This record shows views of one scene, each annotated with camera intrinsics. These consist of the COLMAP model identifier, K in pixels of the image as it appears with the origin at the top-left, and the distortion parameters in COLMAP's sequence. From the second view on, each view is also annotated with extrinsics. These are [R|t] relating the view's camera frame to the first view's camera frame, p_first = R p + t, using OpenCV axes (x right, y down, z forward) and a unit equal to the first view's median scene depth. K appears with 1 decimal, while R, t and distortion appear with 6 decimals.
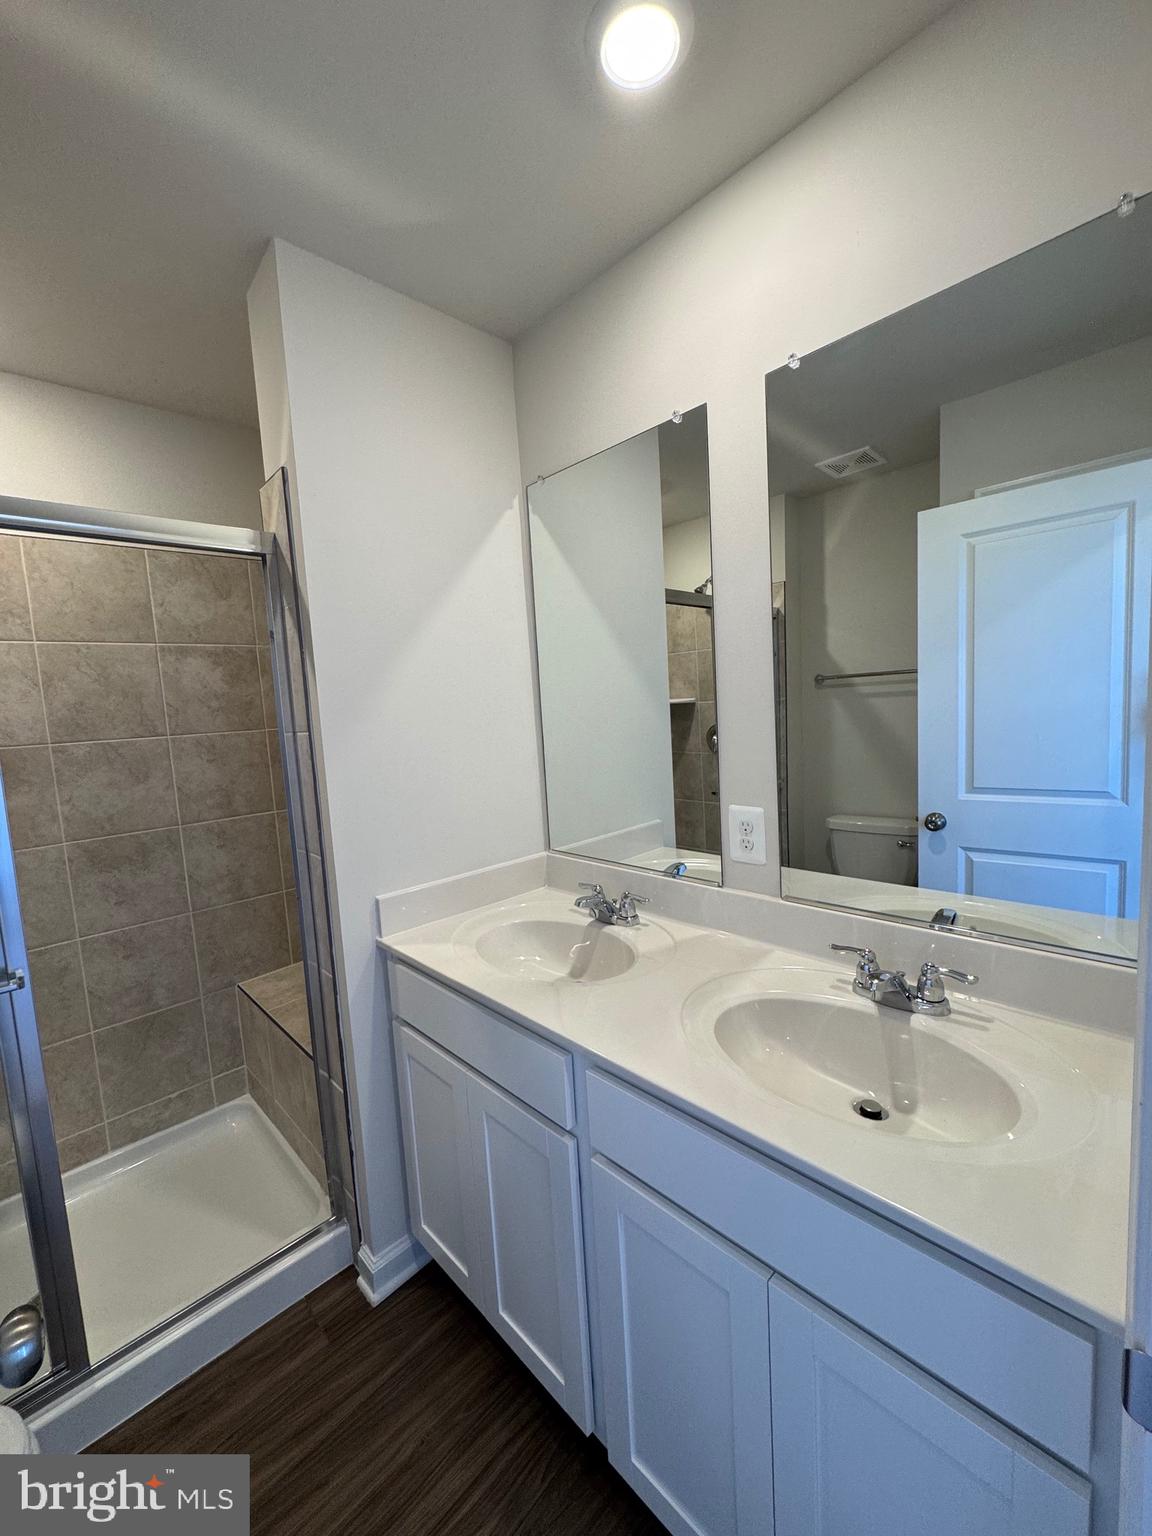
lens RADIAL K [[618.0, 0, 576.6], [0, 618.0, 764.8], [0, 0, 1]] dist [-0.000958, 0.000701]
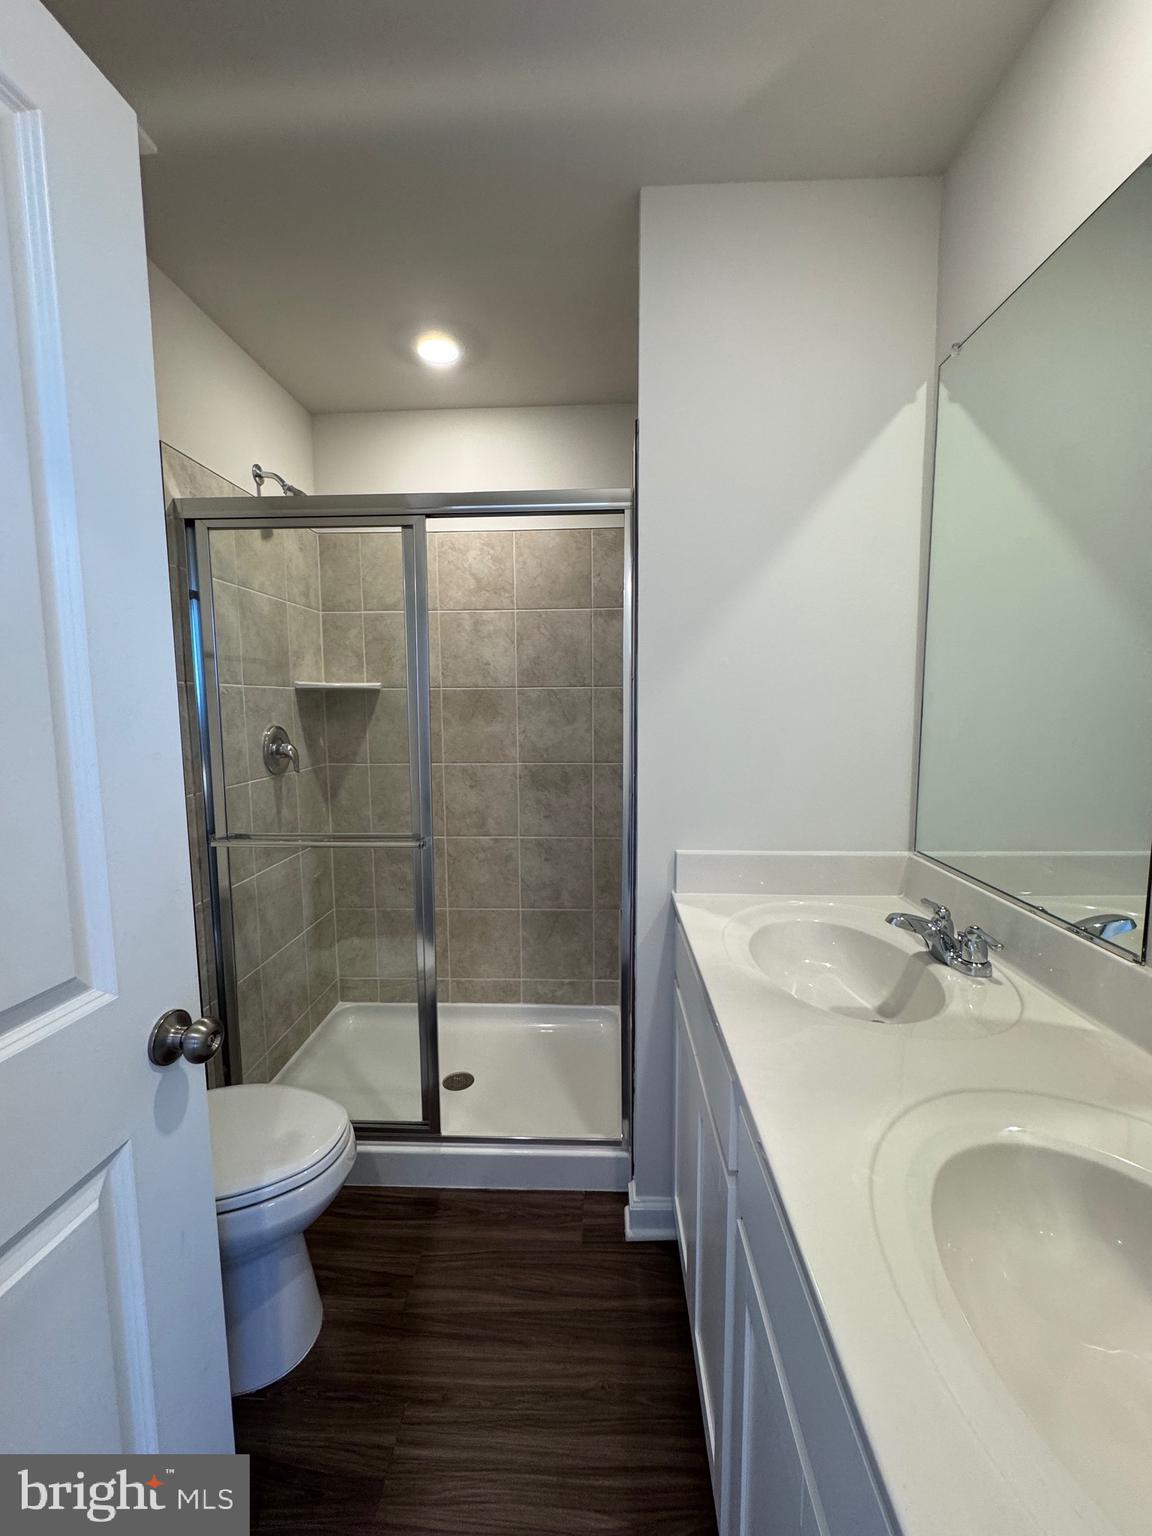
lens RADIAL K [[618.0, 0, 575.8], [0, 618.0, 765.2], [0, 0, 1]] dist [-0.000958, 0.000701]
pose [[0.690142, 0.126394, -0.712551, 0.230043], [-0.105693, 0.991676, 0.073537, 0.023593], [0.715914, 0.024561, 0.697756, 0.188237]]
